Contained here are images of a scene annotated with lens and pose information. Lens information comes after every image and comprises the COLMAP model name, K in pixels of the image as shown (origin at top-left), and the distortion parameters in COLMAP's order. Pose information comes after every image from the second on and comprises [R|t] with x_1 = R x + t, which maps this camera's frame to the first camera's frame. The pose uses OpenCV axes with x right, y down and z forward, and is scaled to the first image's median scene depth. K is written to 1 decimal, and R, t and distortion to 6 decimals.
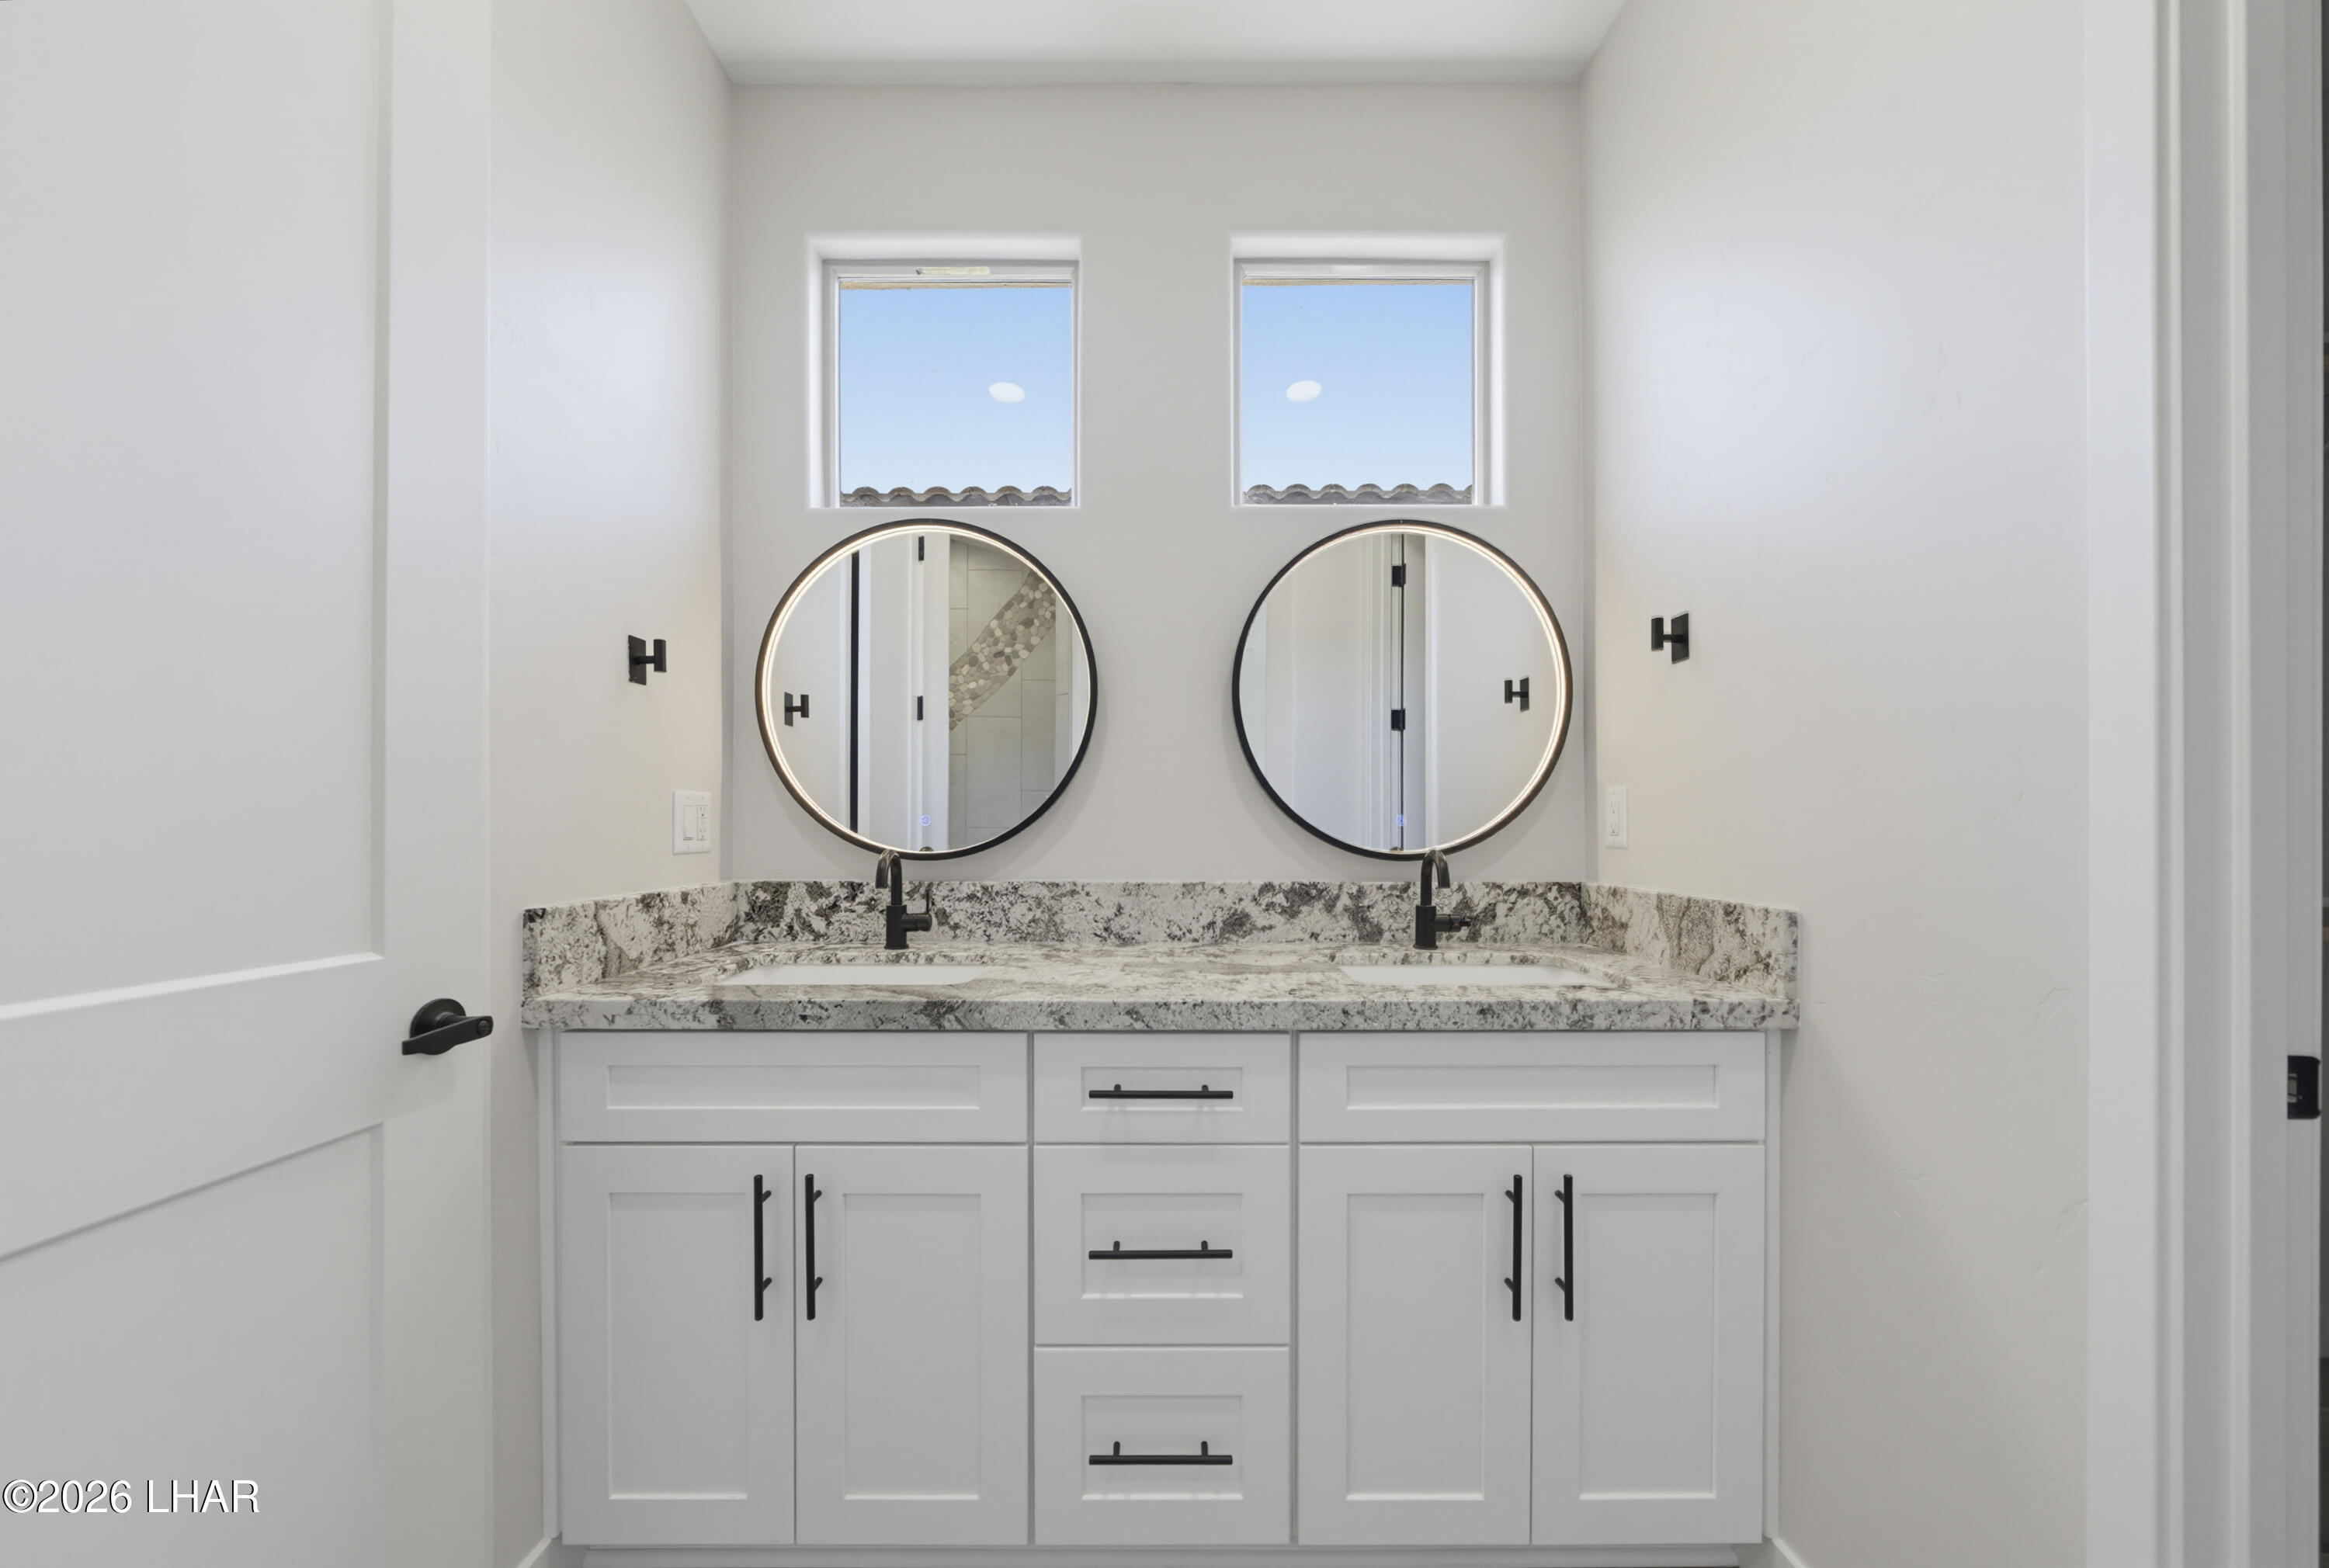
lens RADIAL K [[815.8, 0, 1126.9], [0, 815.8, 807.9], [0, 0, 1]] dist [0.000776, 0.000615]
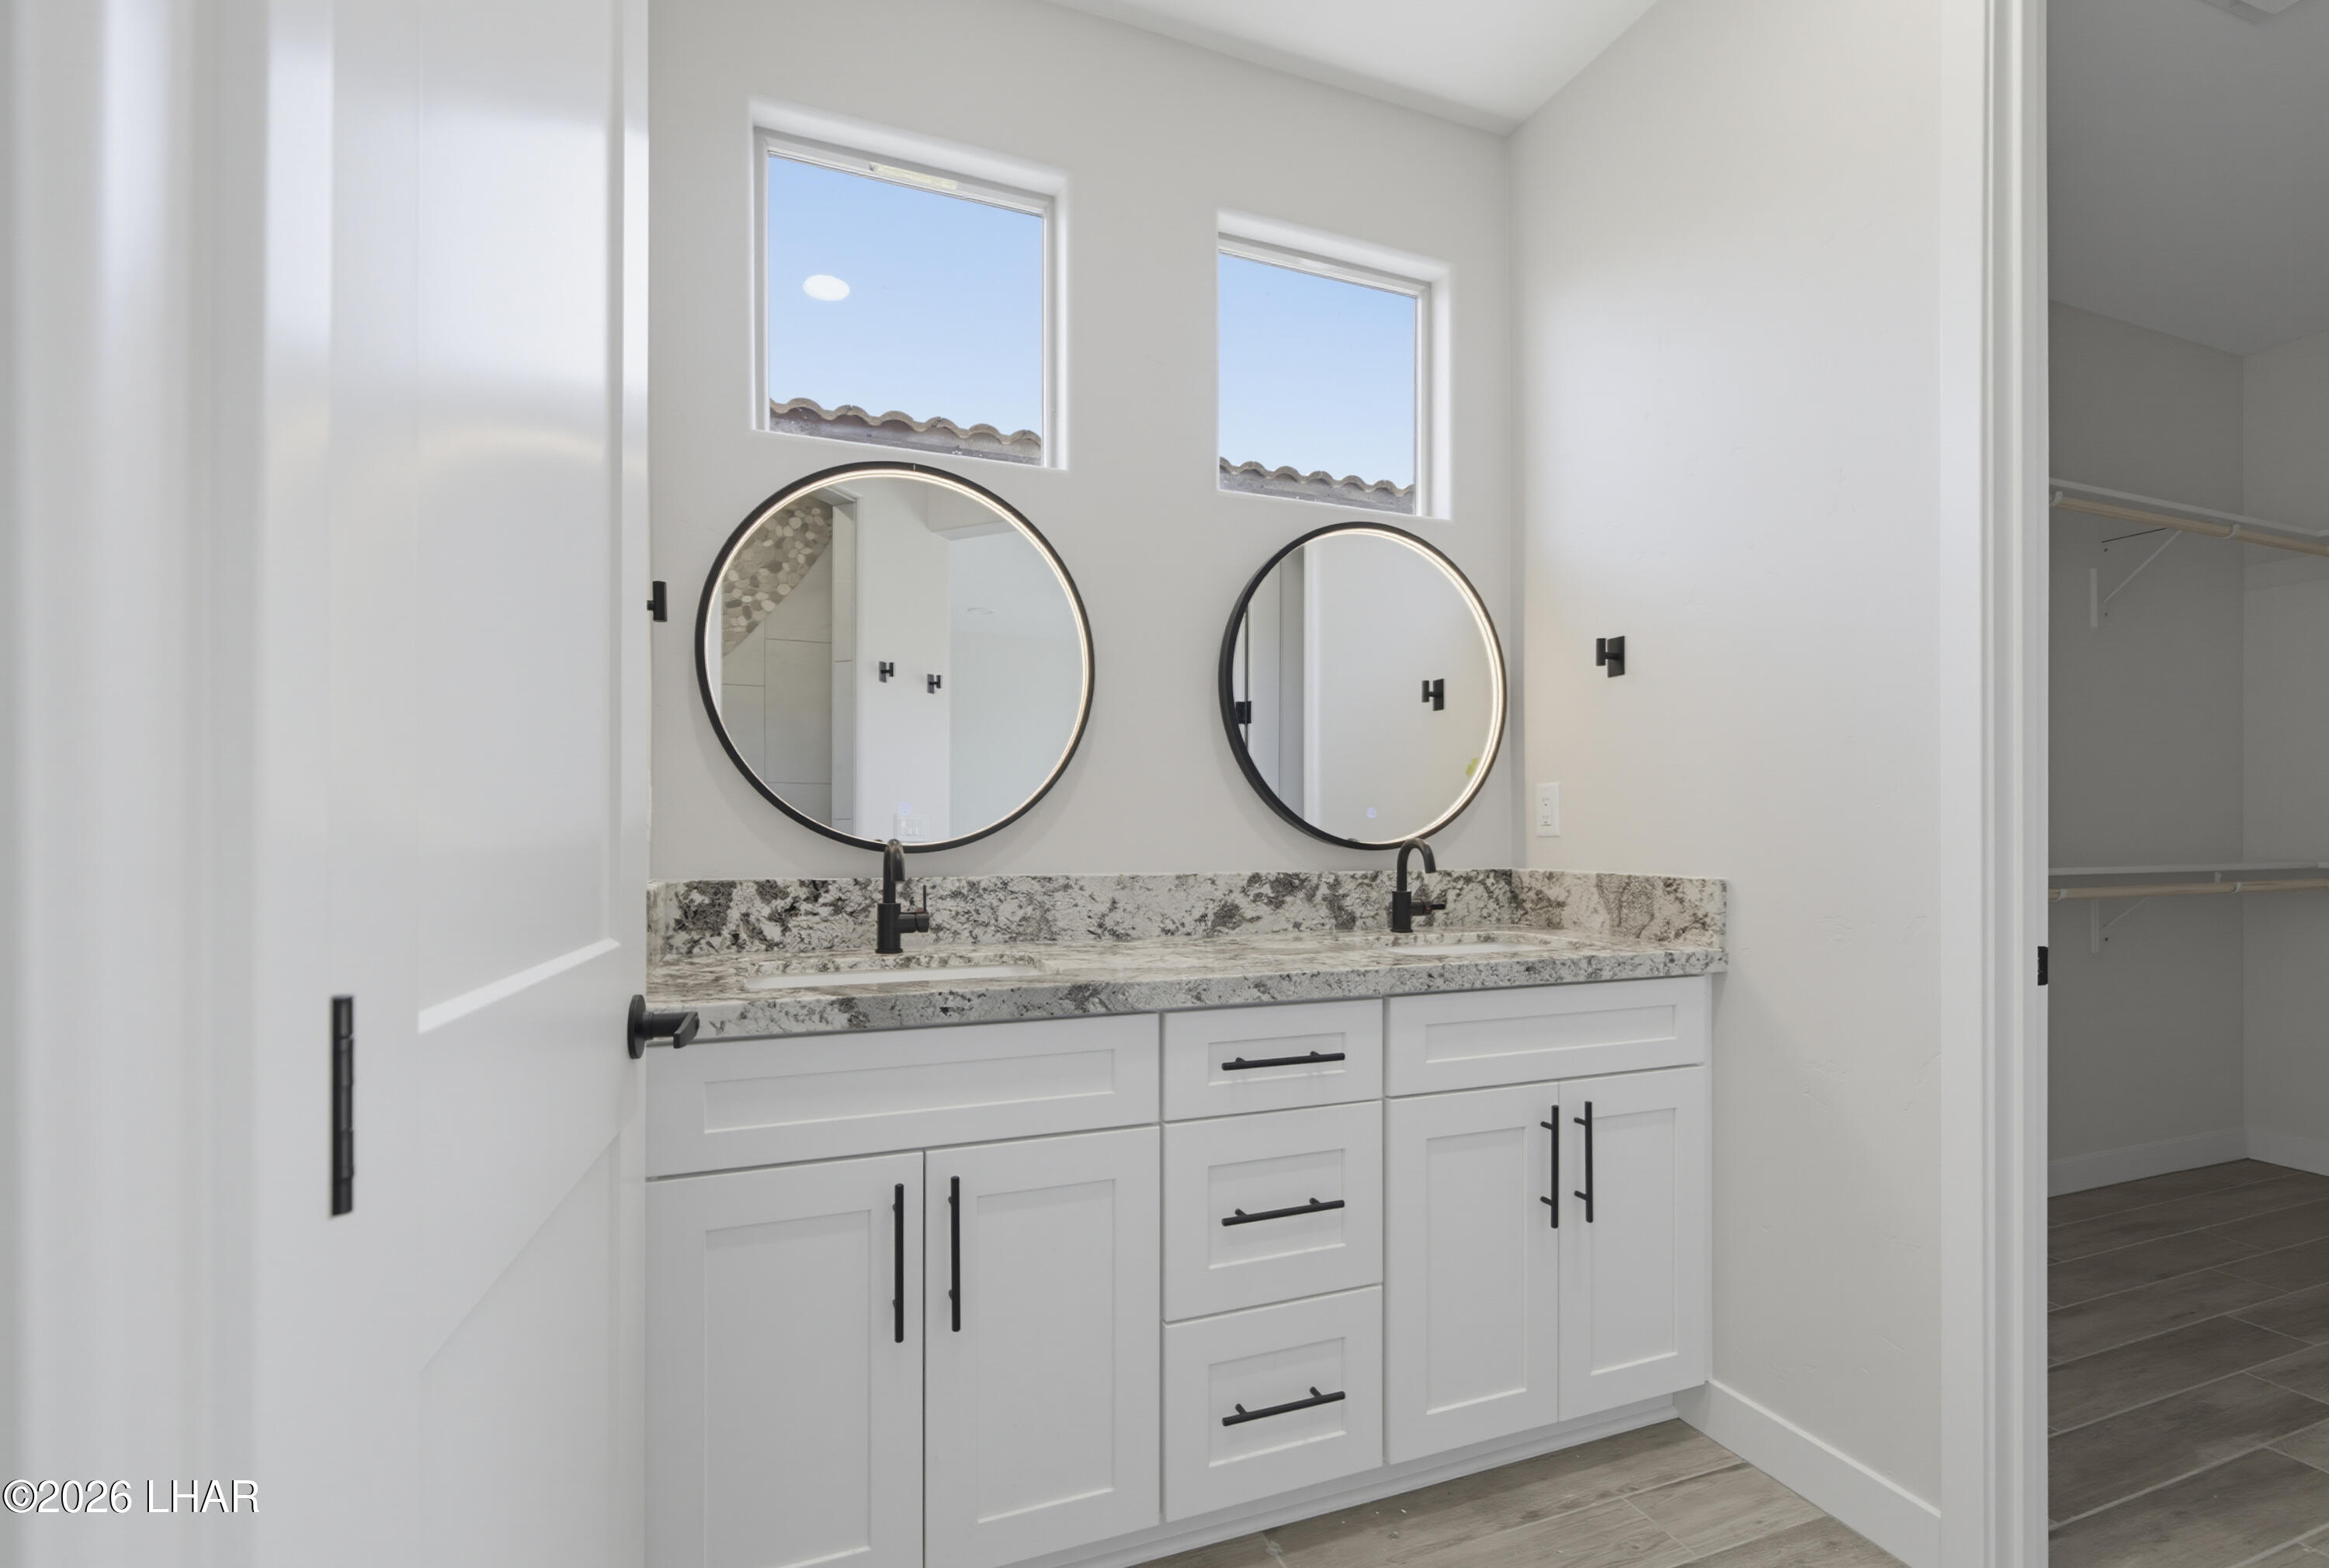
lens RADIAL K [[989.1, 0, 1187.0], [0, 989.1, 807.5], [0, 0, 1]] dist [0.015563, -0.000549]
pose [[0.935449, 0.008093, 0.353370, -0.486835], [-0.007133, 0.999966, -0.004018, 0.024392], [-0.353391, 0.001238, 0.935475, -0.145579]]
